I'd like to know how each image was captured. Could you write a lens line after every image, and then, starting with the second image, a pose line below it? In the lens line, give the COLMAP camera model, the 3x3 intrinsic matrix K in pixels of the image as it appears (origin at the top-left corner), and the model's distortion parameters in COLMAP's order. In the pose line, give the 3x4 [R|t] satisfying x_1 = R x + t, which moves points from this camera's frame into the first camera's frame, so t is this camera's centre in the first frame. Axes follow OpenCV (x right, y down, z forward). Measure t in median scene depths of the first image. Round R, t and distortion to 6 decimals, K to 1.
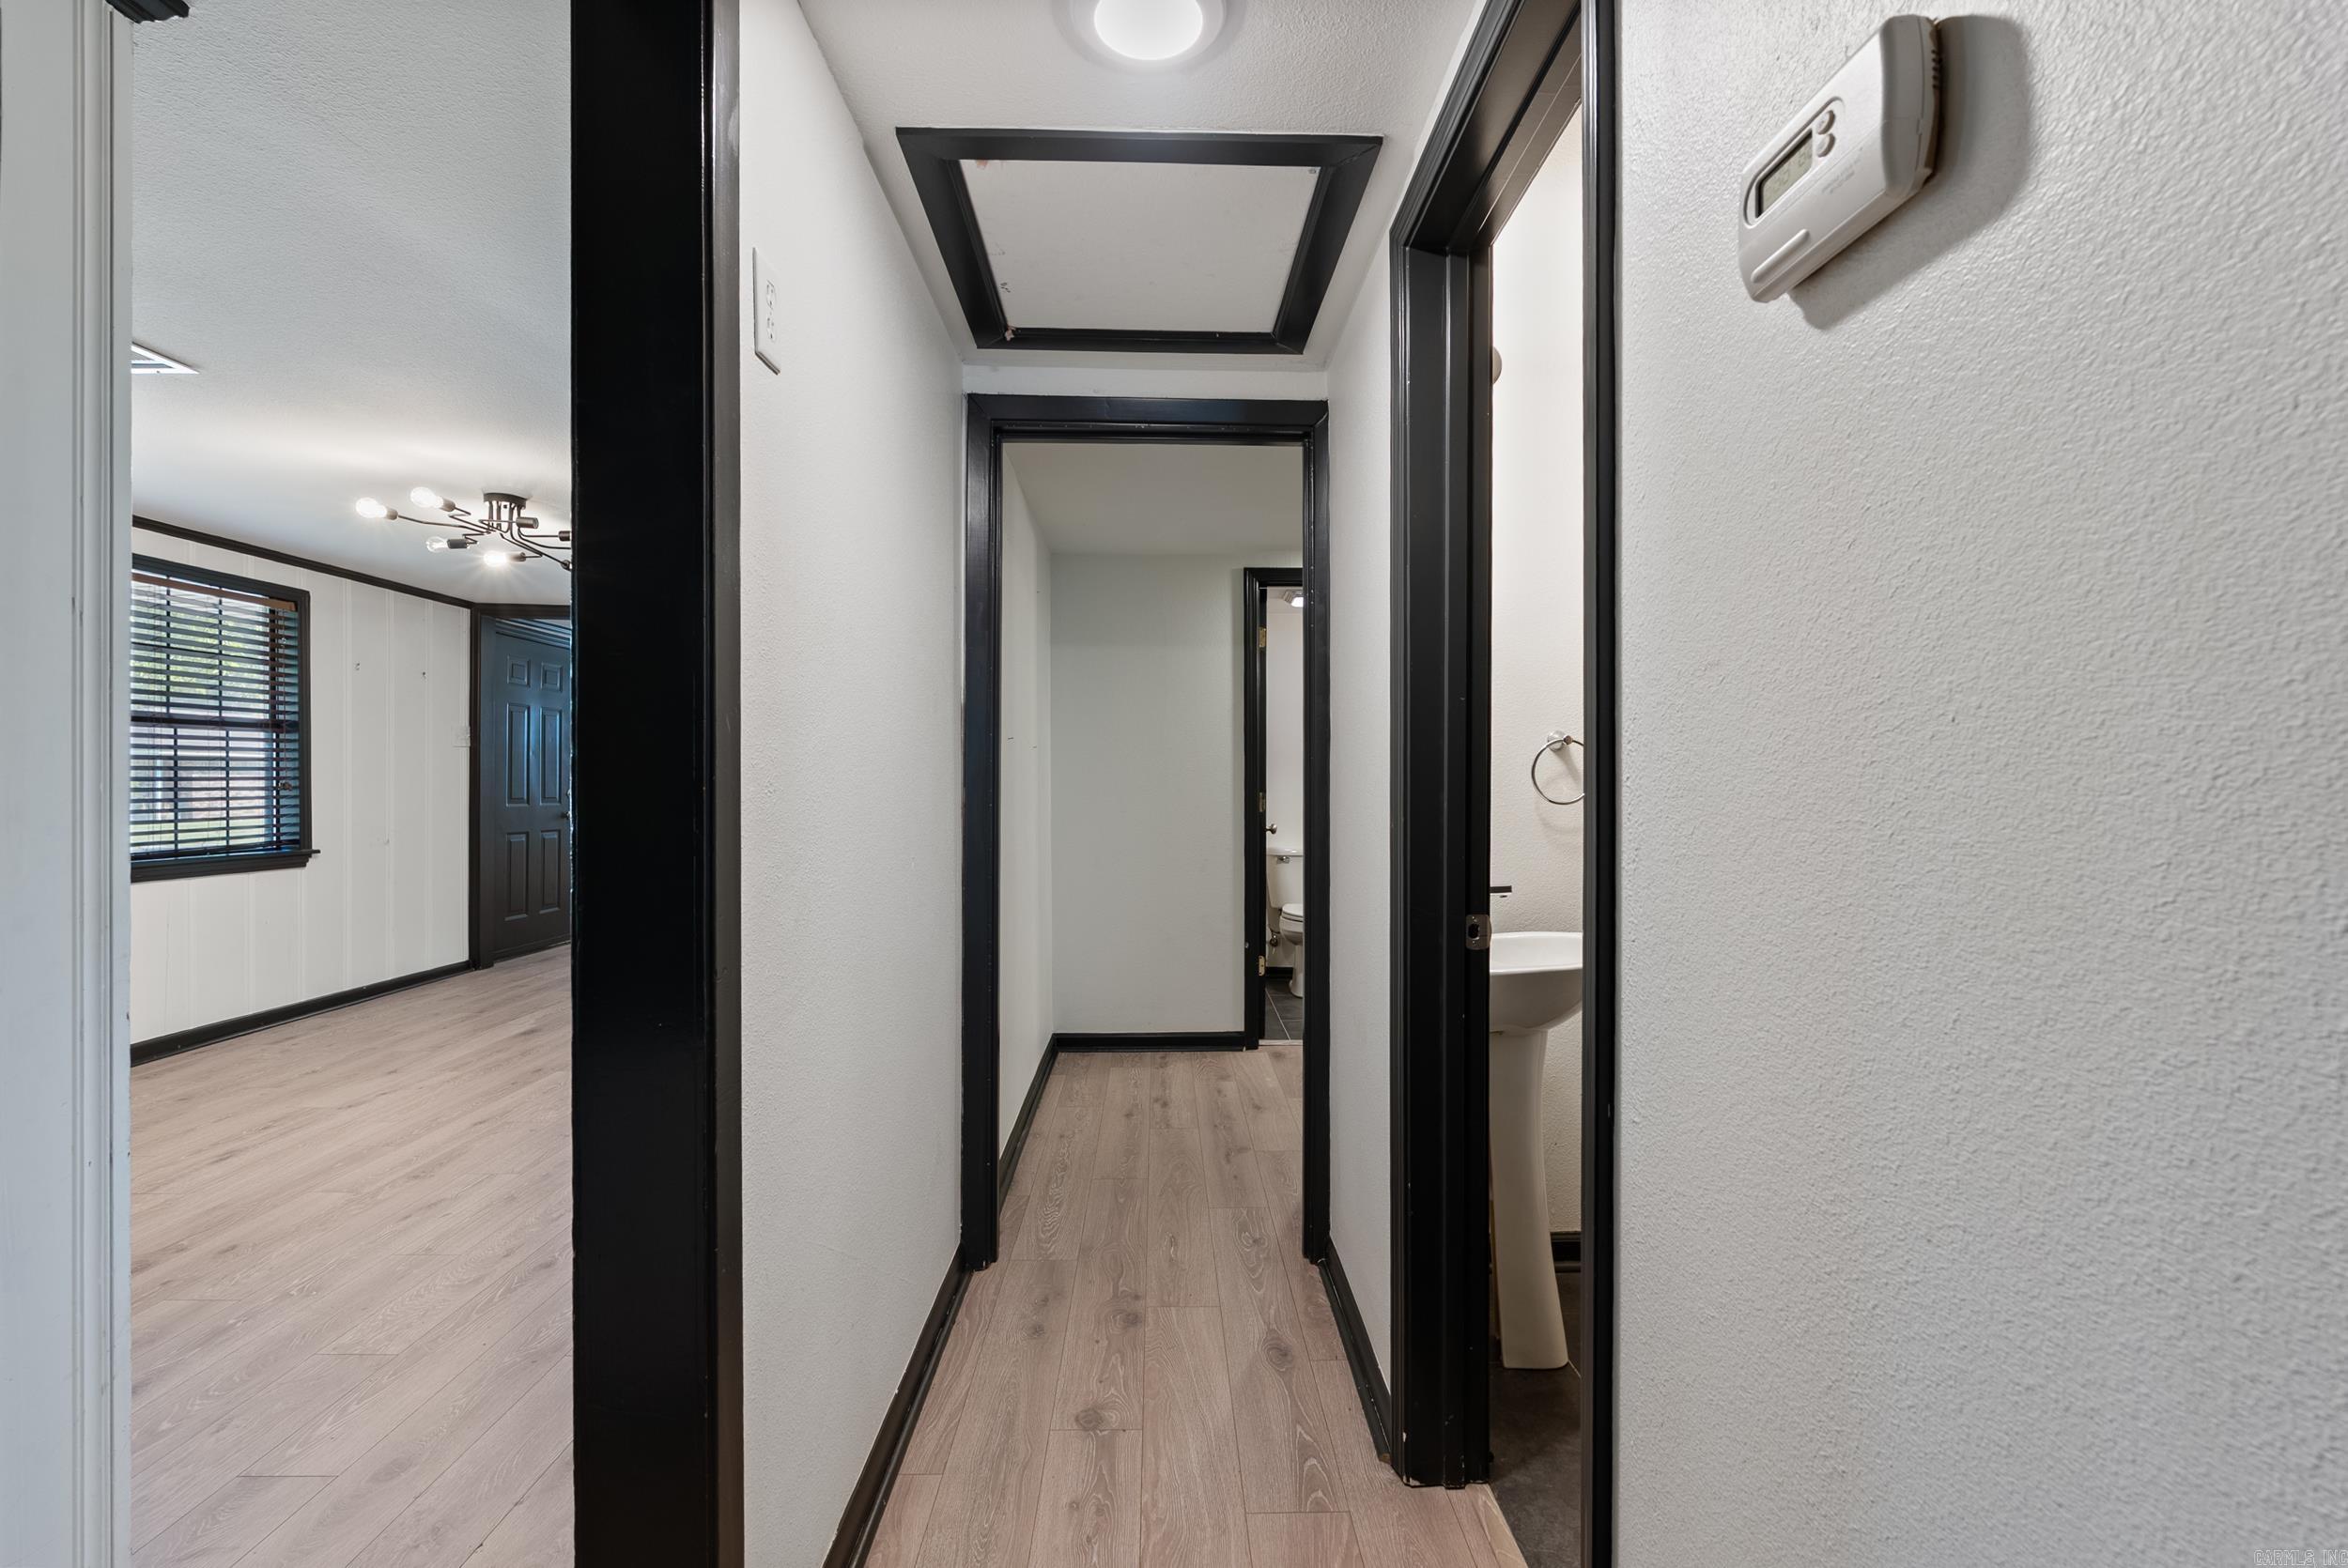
lens RADIAL K [[1036.3, 0, 1177.2], [0, 1036.3, 795.6], [0, 0, 1]] dist [-0.007137, 0.001098]
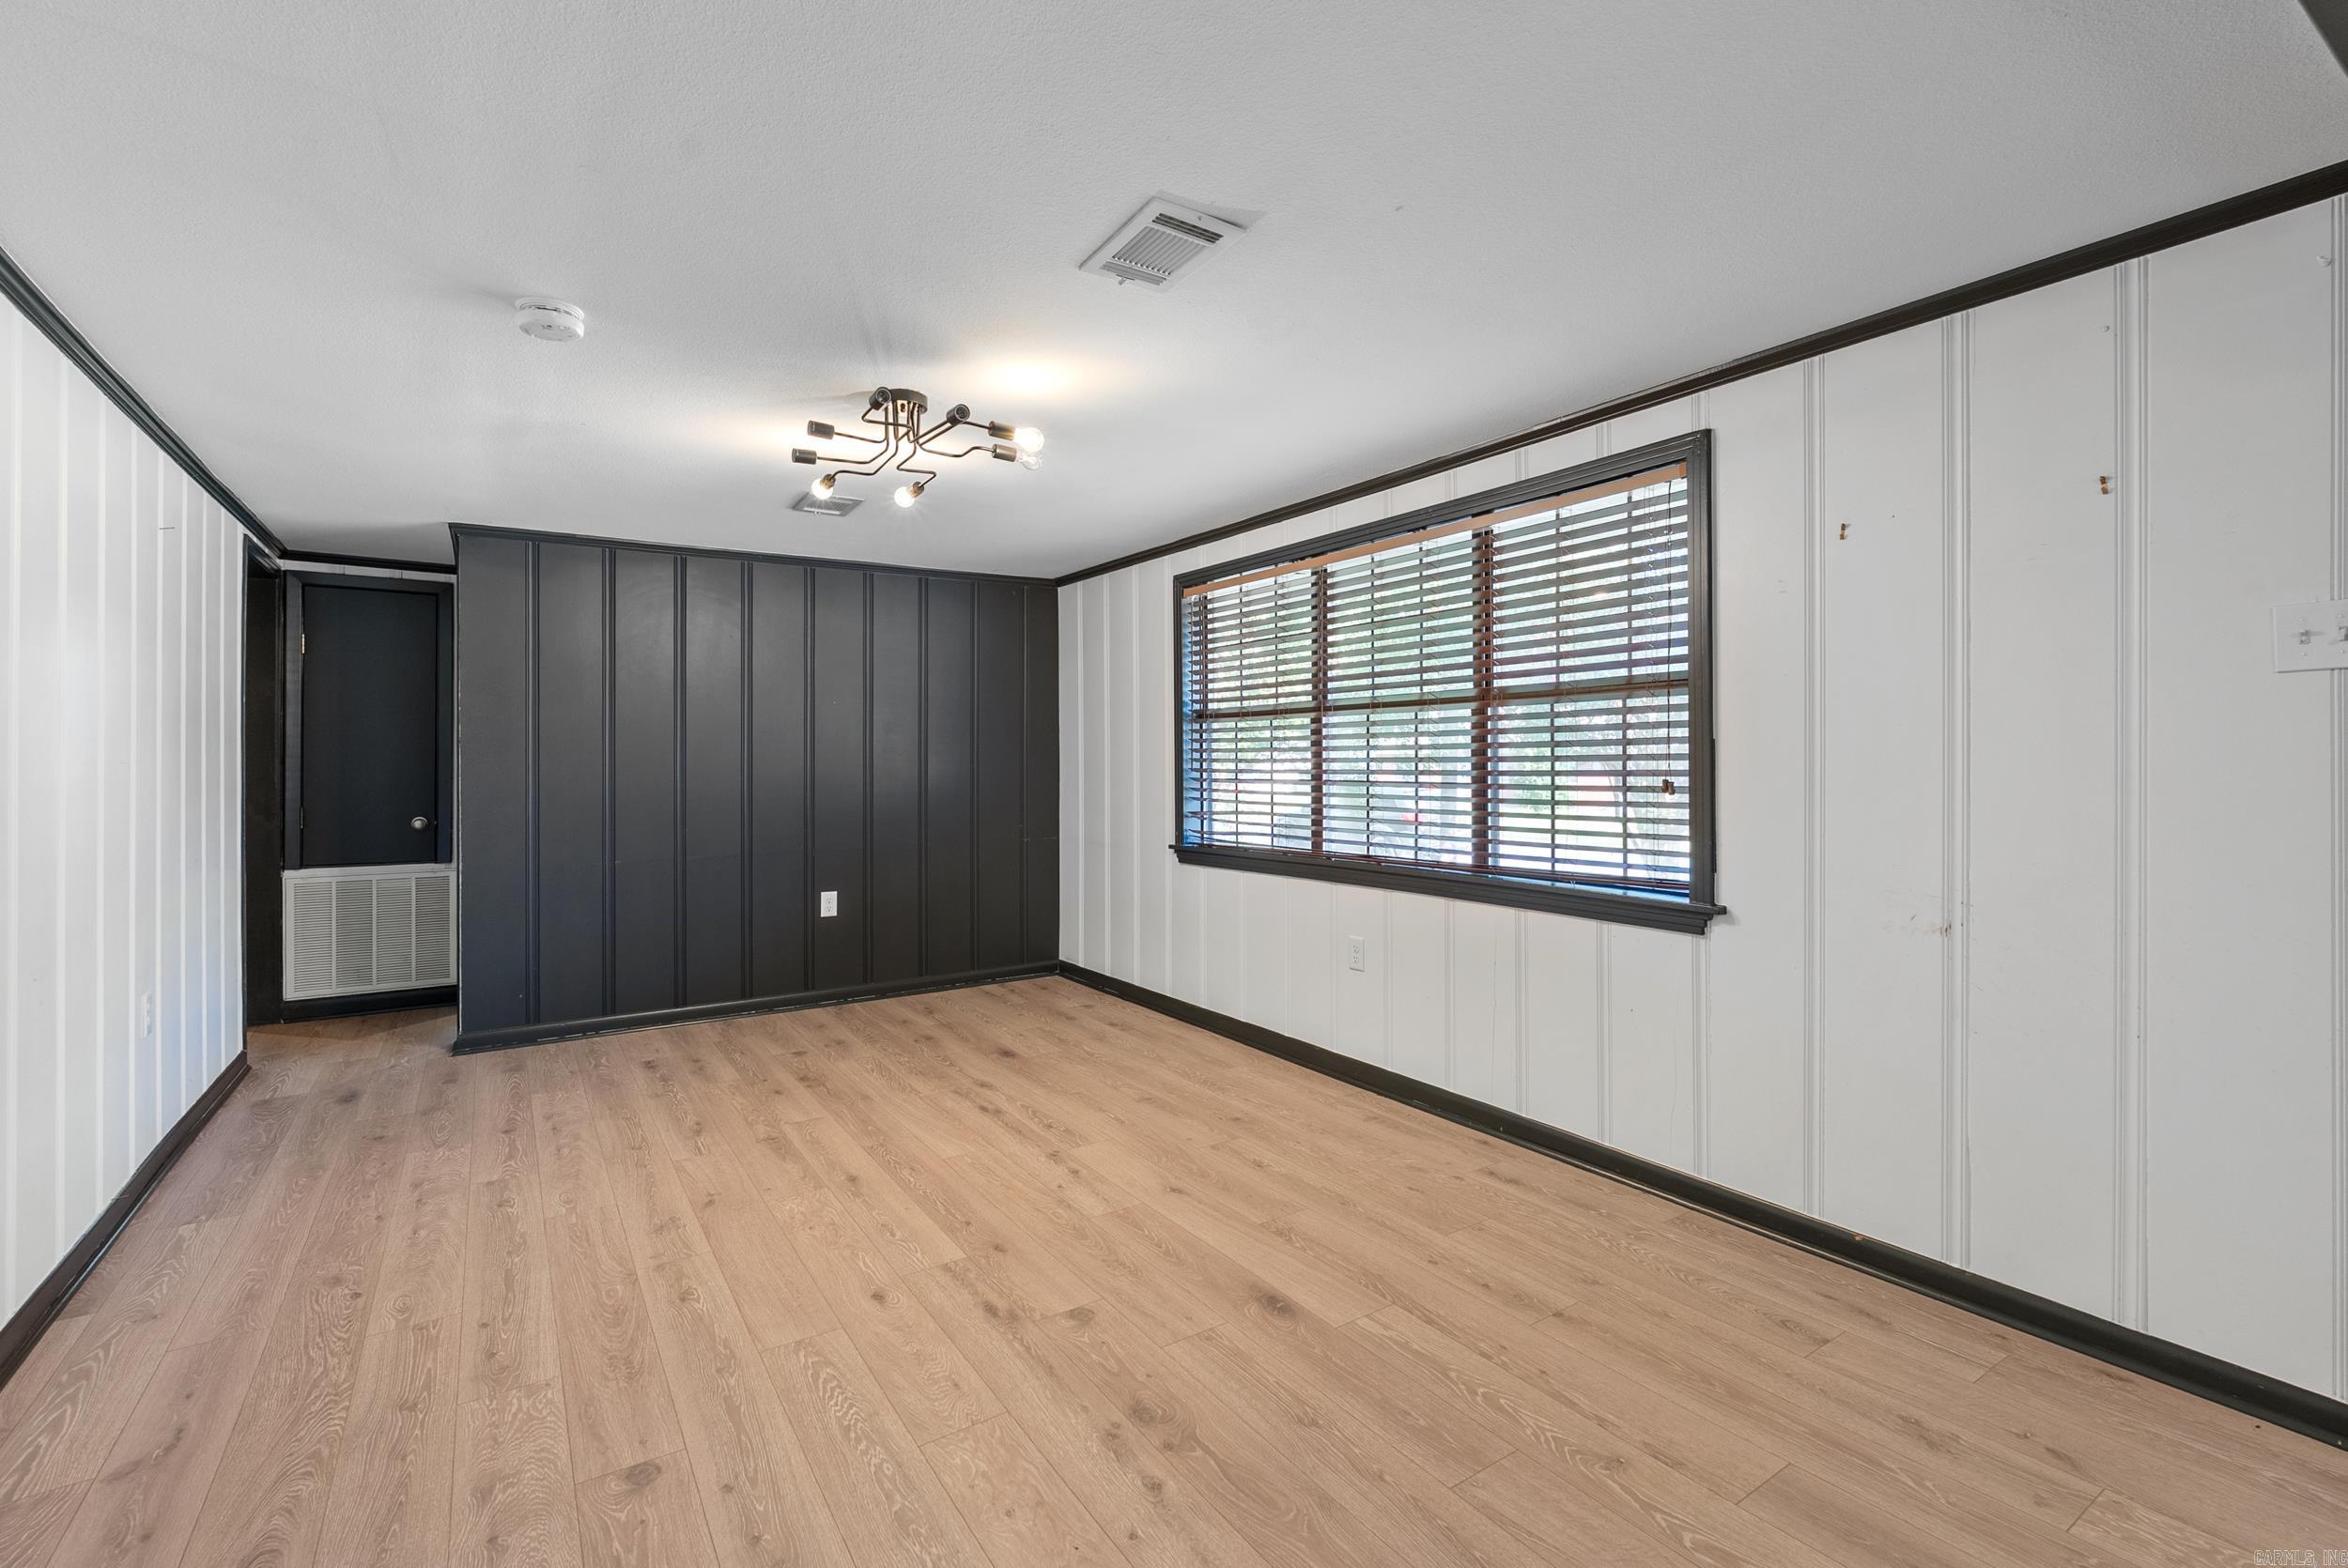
lens RADIAL K [[1036.3, 0, 1177.7], [0, 1036.3, 772.1], [0, 0, 1]] dist [-0.007137, 0.001098]
pose [[-0.845499, 0.001025, -0.533975, -0.330221], [-0.009596, 0.999807, 0.017114, -0.025314], [0.533890, 0.019594, -0.845327, 1.365787]]
